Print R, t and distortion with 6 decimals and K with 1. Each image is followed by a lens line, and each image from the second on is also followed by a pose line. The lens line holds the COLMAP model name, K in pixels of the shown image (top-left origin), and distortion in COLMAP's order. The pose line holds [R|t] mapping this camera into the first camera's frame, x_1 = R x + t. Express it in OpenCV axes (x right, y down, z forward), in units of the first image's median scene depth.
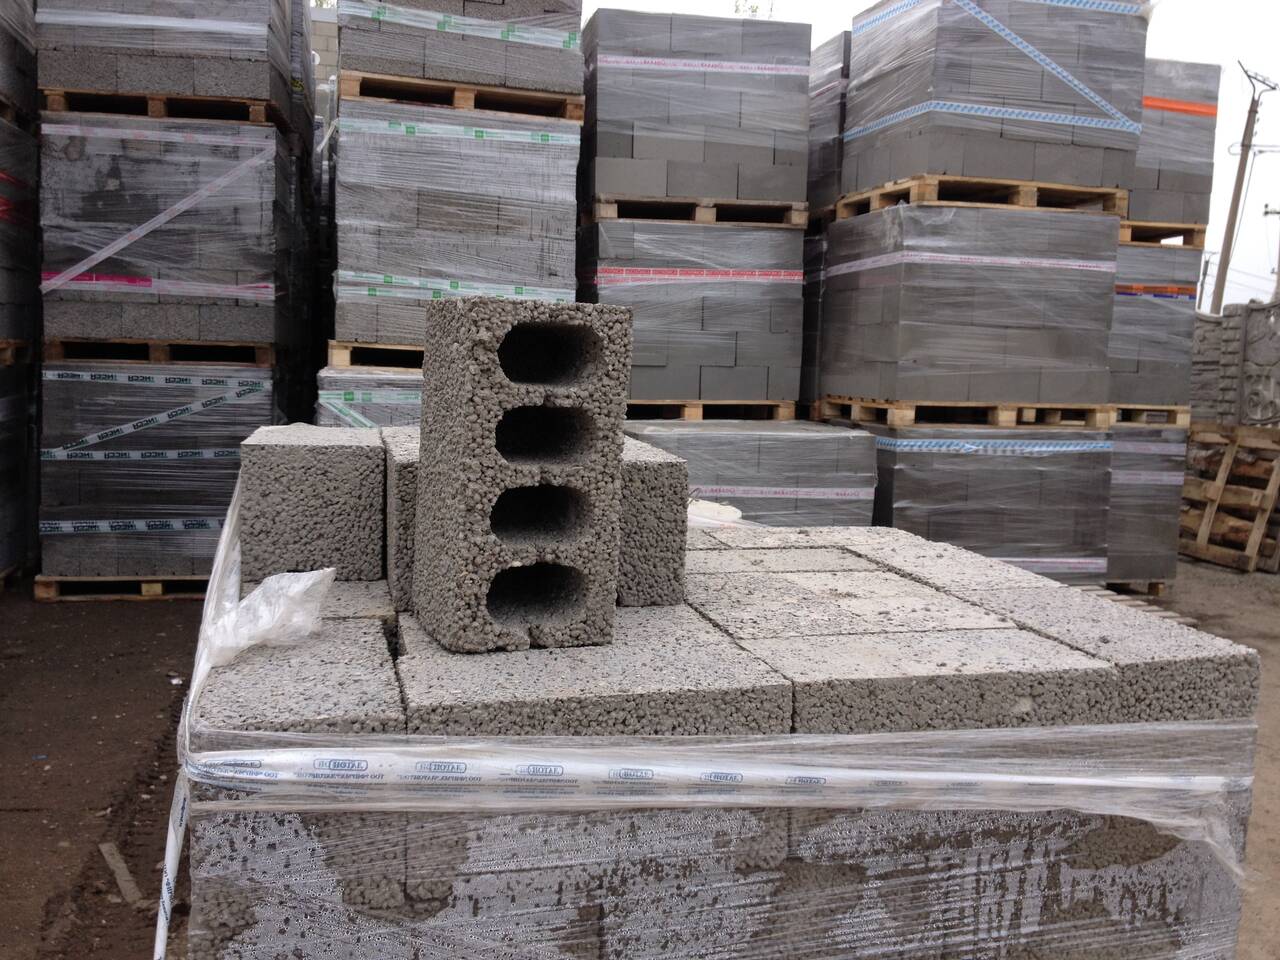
lens RADIAL K [[1203.7, 0, 640.0], [0, 1203.7, 480.0], [0, 0, 1]] dist [0.135108, -0.294258]
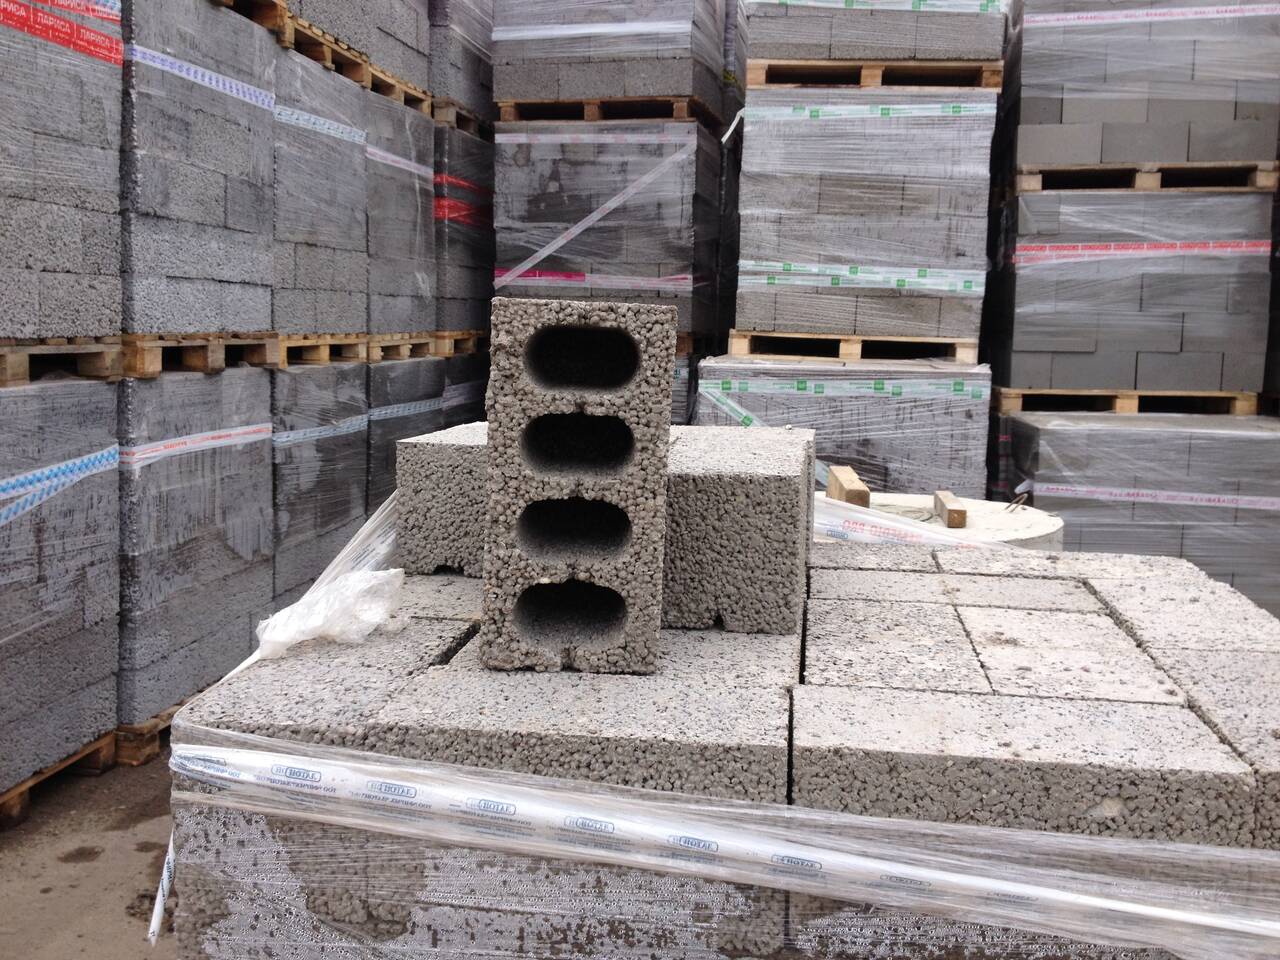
lens RADIAL K [[1208.1, 0, 640.7], [0, 1208.1, 474.9], [0, 0, 1]] dist [0.134459, -0.299576]
pose [[0.920429, 0.039244, -0.388935, 0.282383], [-0.035570, 0.999229, 0.016646, -0.026896], [0.389288, -0.001487, 0.921115, 0.132156]]
